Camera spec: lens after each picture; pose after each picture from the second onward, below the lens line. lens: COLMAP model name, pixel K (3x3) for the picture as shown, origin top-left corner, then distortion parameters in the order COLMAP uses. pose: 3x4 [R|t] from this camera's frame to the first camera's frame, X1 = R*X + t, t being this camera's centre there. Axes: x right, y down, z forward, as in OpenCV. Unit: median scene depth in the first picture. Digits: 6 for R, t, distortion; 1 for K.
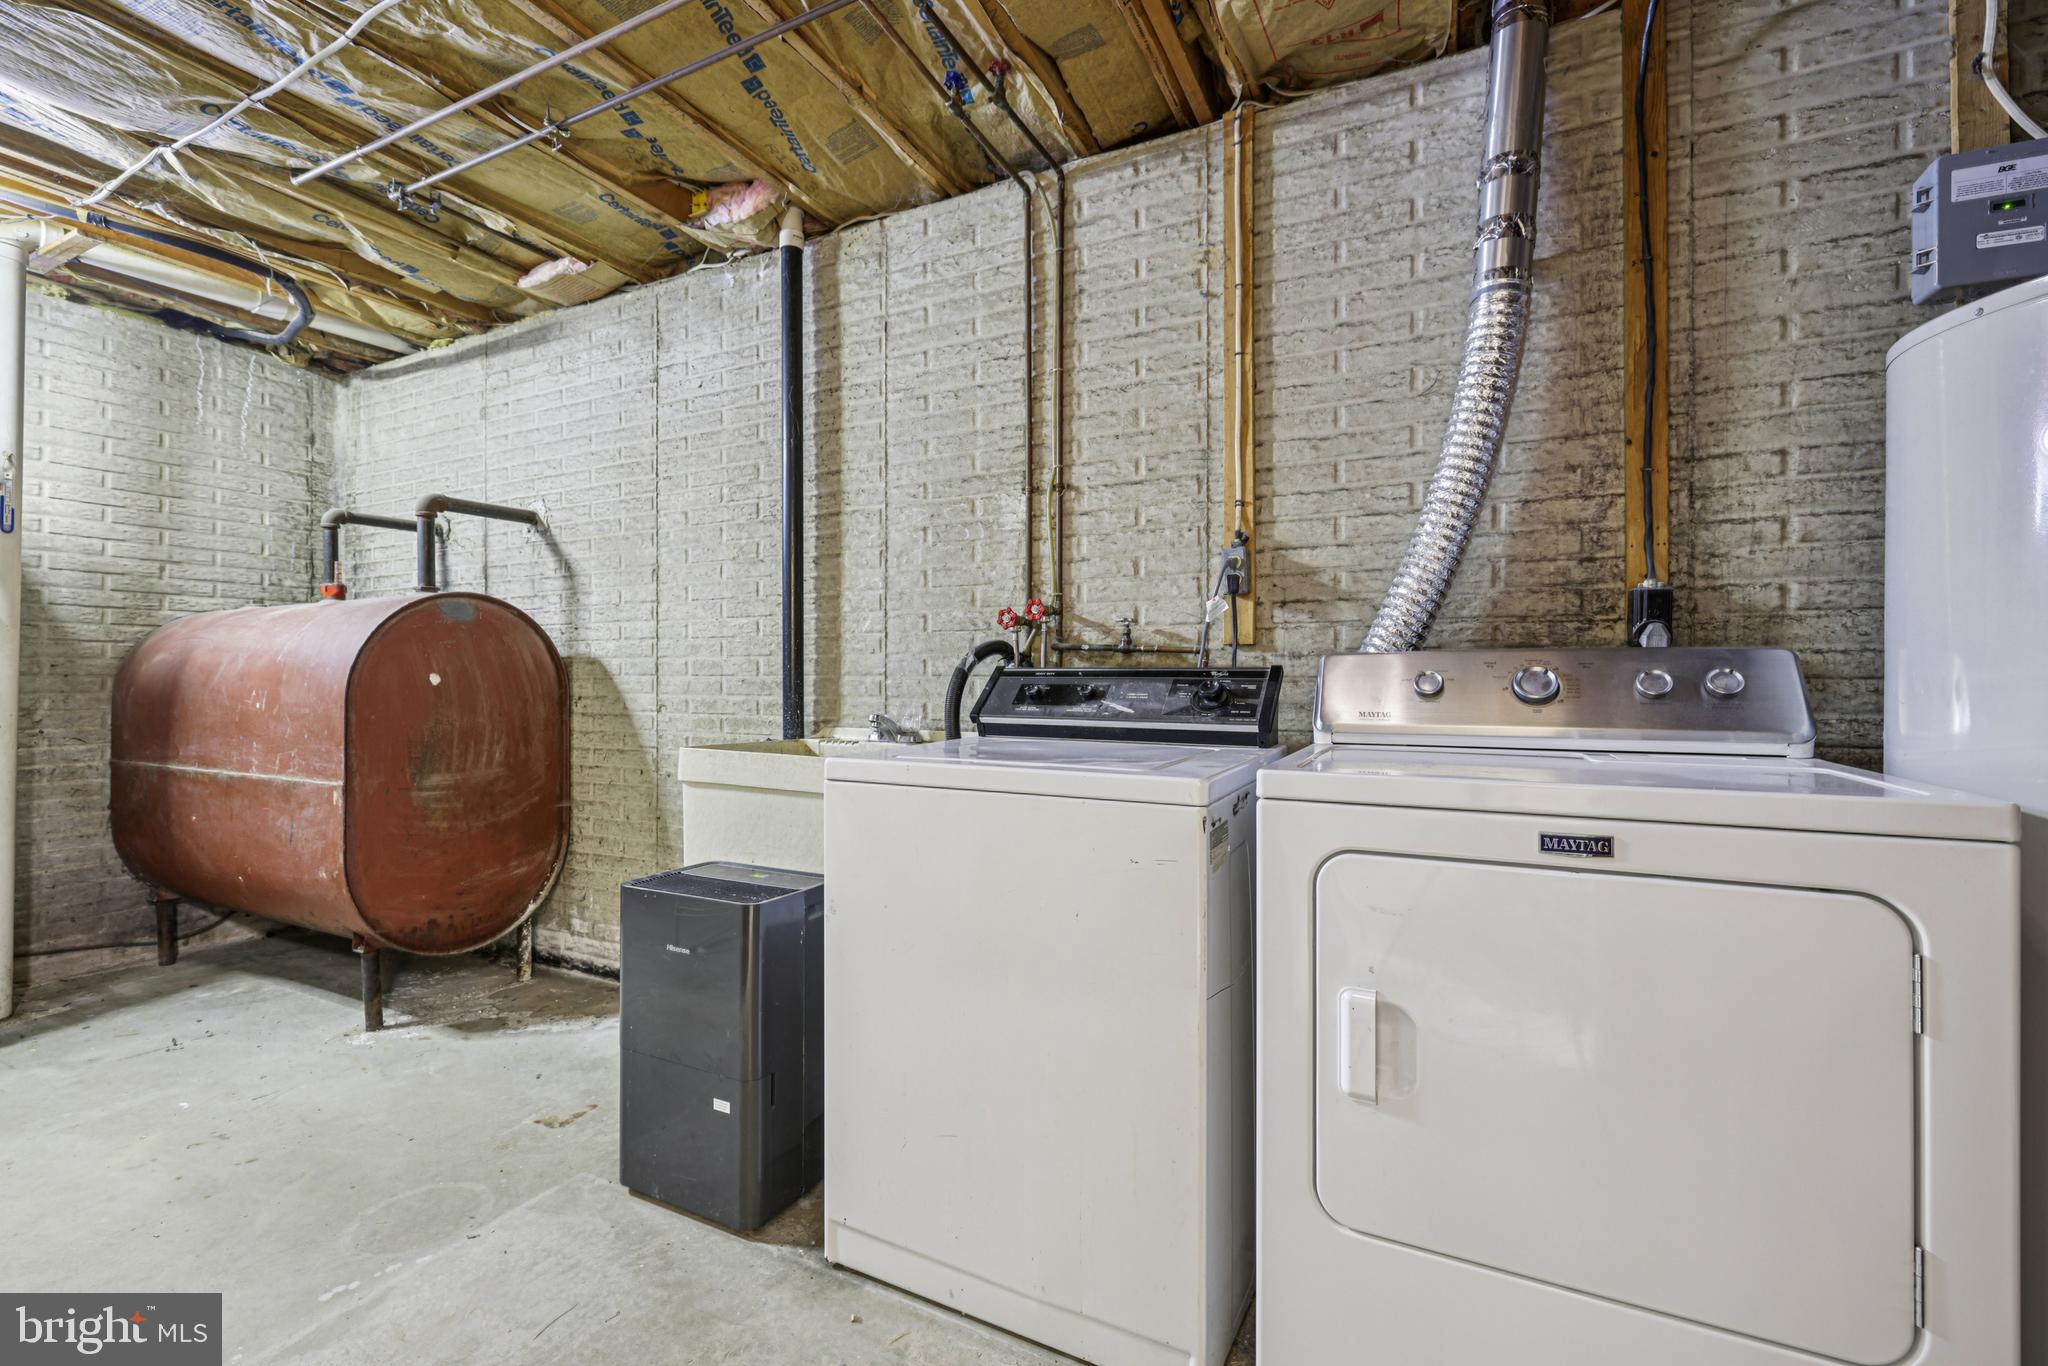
lens RADIAL K [[864.8, 0, 1021.9], [0, 864.8, 683.6], [0, 0, 1]] dist [-0.000648, 0.000174]
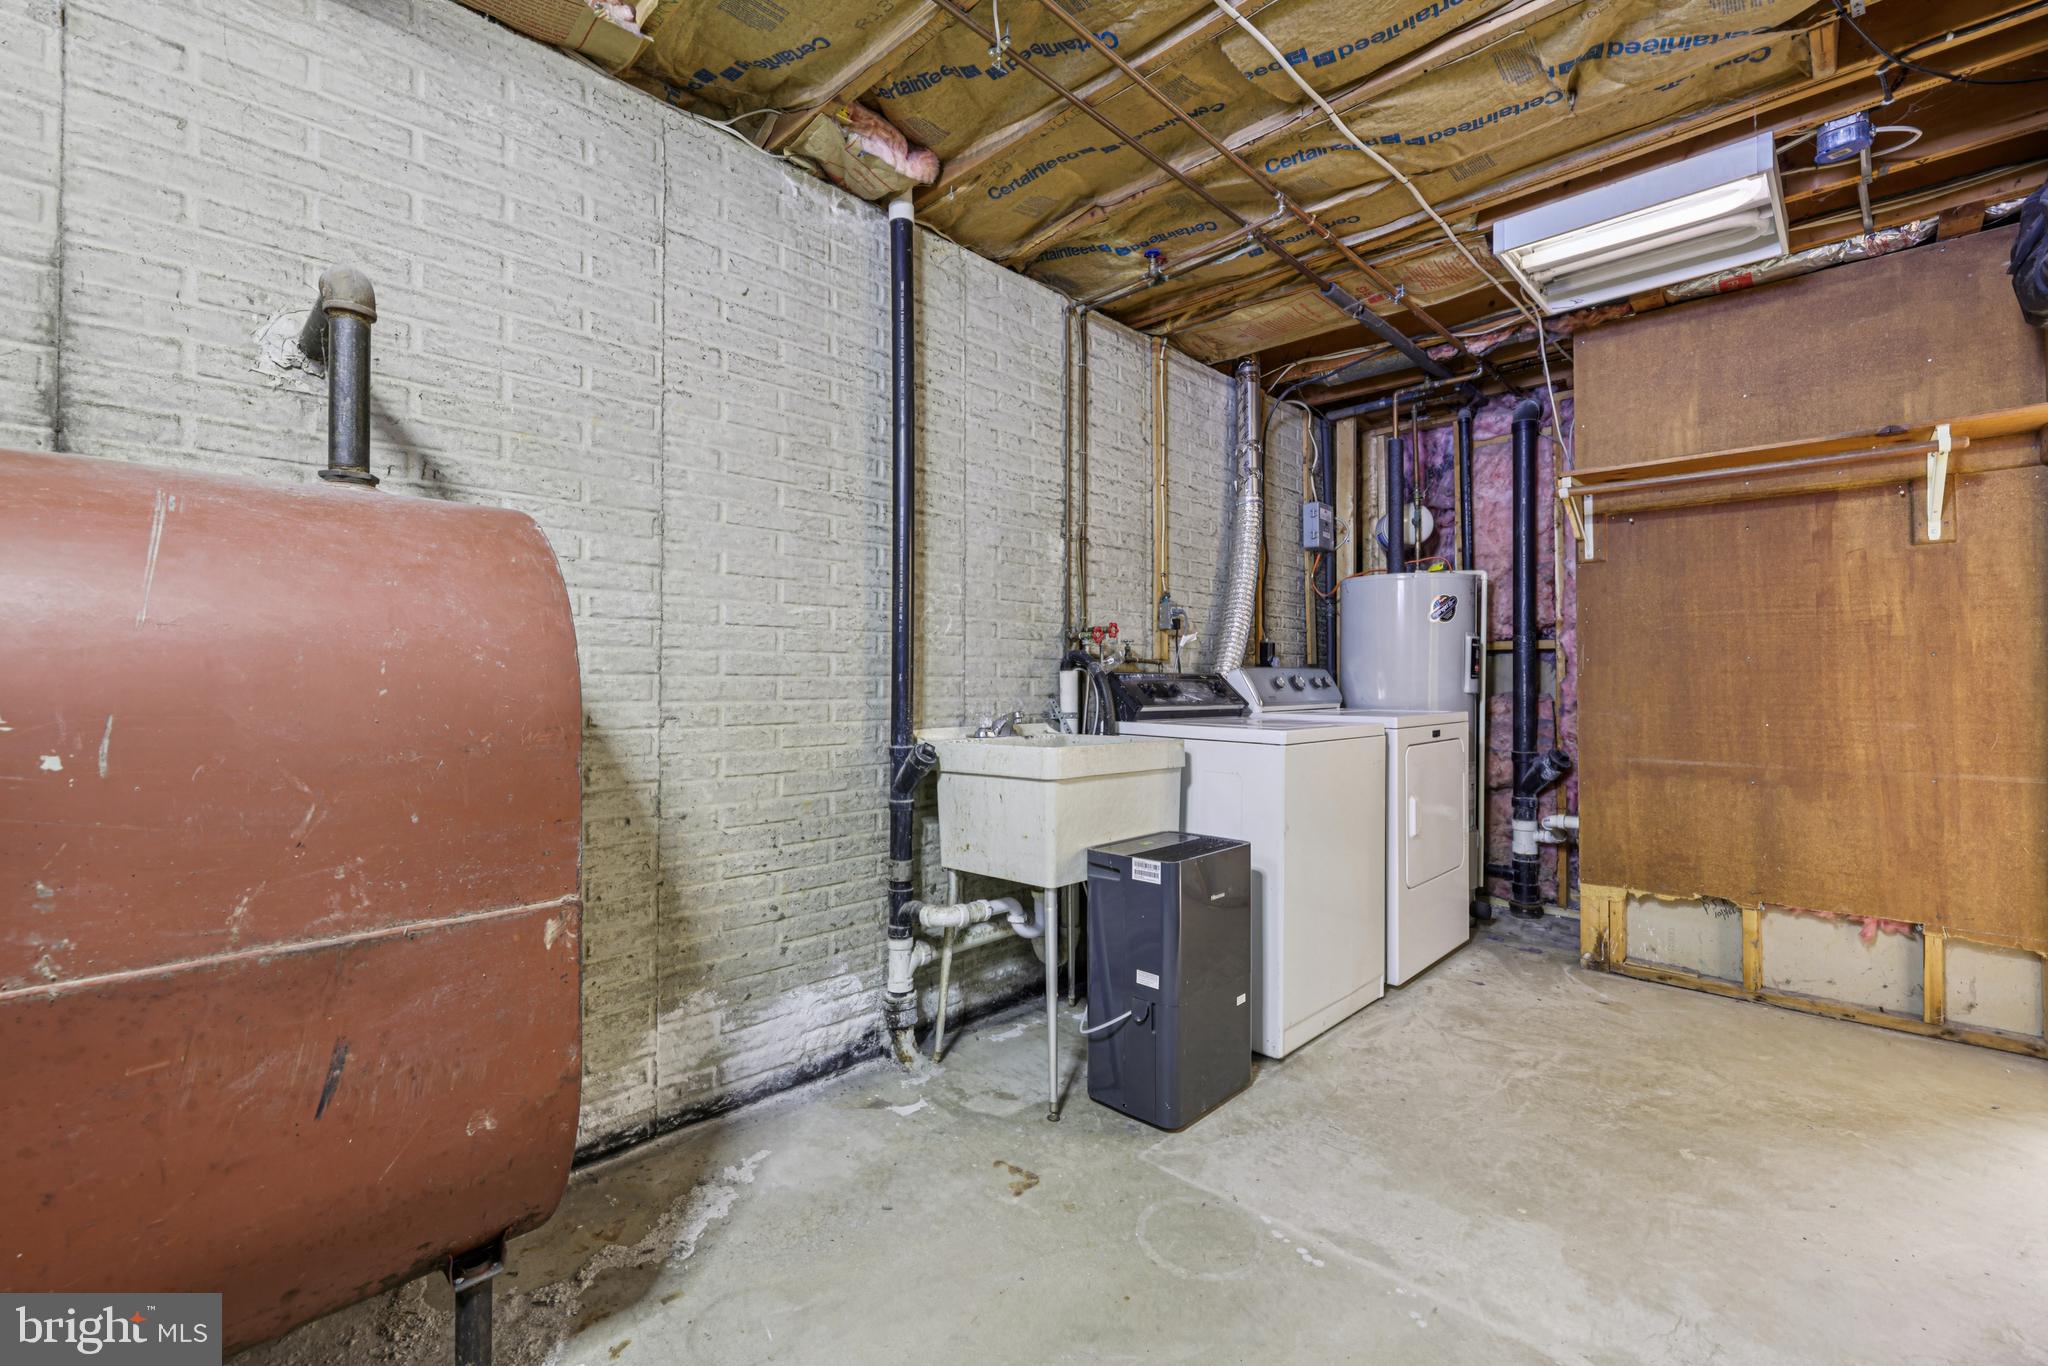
lens RADIAL K [[864.8, 0, 1023.8], [0, 864.8, 675.2], [0, 0, 1]] dist [-0.000648, 0.000174]
pose [[0.302451, 0.005190, 0.953151, -1.199739], [0.003616, 0.999972, -0.006593, -0.003772], [-0.953158, 0.005441, 0.302423, 0.634438]]
